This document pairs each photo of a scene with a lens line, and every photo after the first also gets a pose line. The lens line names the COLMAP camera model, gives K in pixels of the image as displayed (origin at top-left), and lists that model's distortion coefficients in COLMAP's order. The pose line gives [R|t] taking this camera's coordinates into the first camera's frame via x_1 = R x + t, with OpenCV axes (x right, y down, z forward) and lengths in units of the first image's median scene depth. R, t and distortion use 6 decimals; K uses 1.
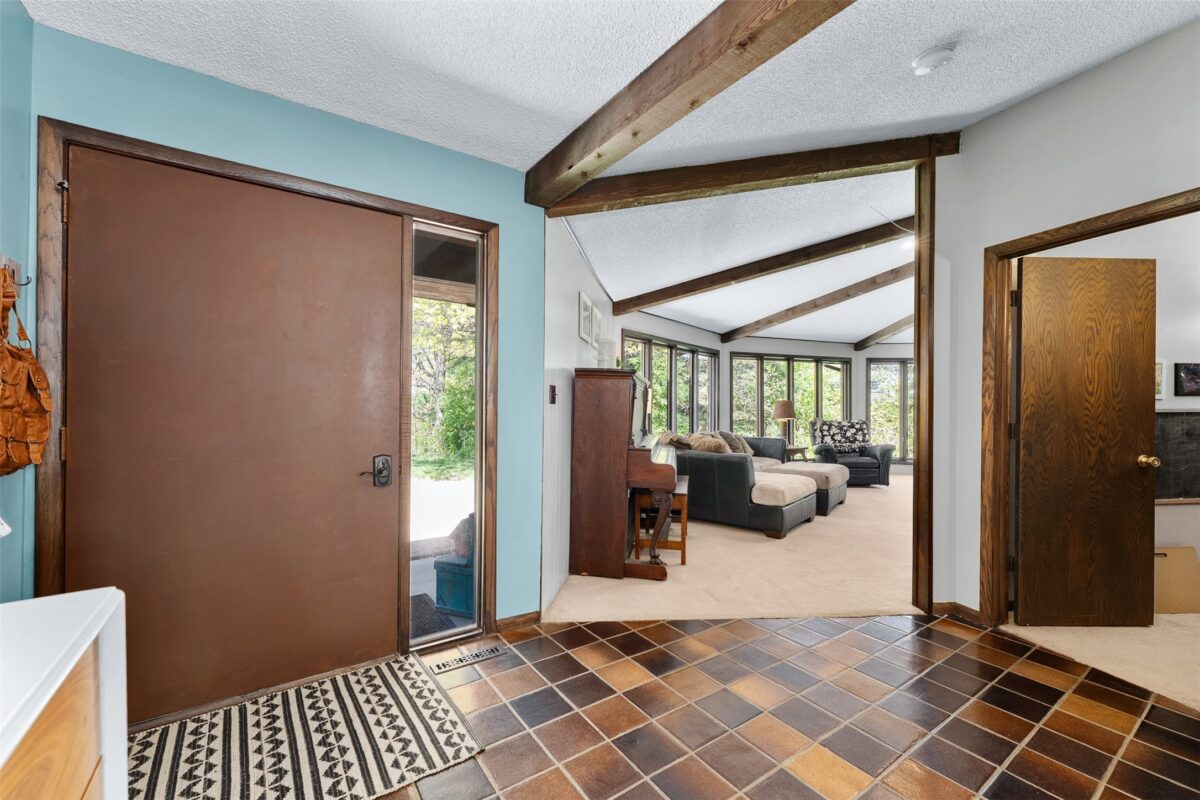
lens RADIAL K [[487.5, 0, 594.2], [0, 487.5, 410.7], [0, 0, 1]] dist [-0.001666, -0.000189]
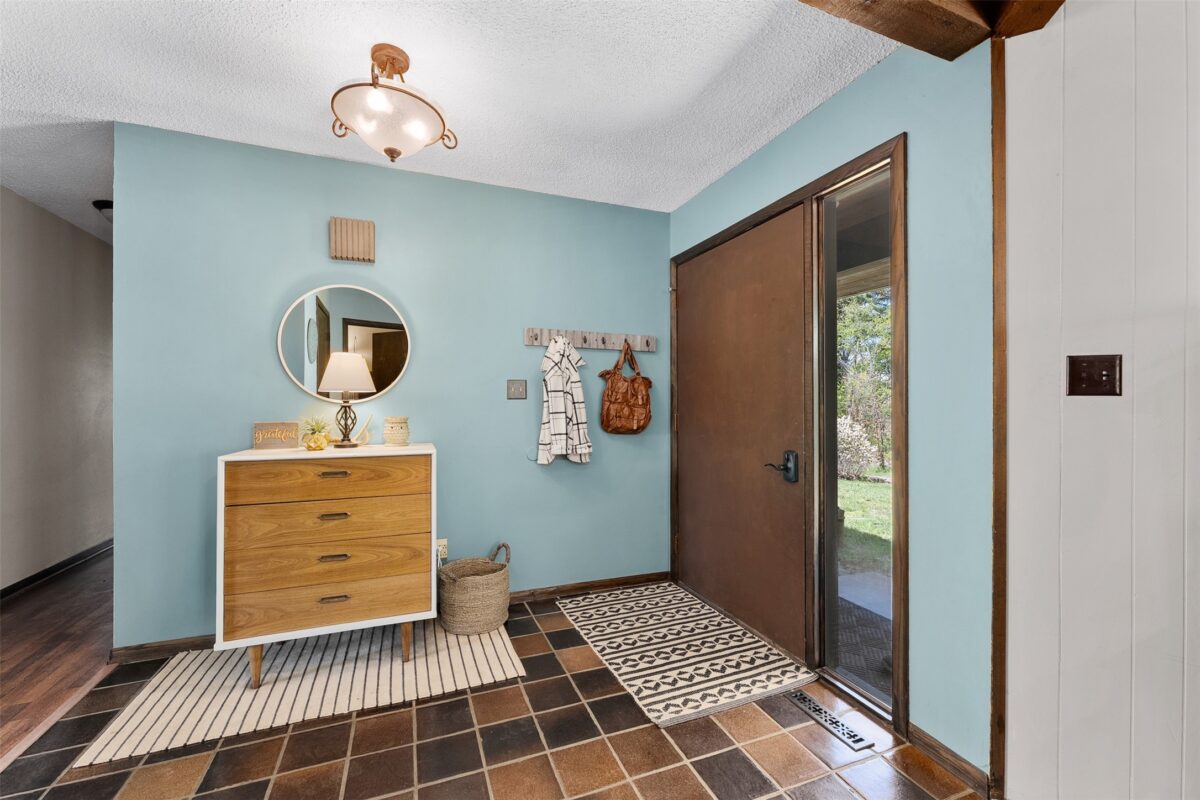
lens RADIAL K [[487.5, 0, 597.6], [0, 487.5, 402.1], [0, 0, 1]] dist [-0.001666, -0.000189]
pose [[-0.238001, -0.013127, -0.971176, 0.792940], [-0.014683, 0.999843, -0.009916, 0.009826], [0.971154, 0.011899, -0.238157, 1.064640]]
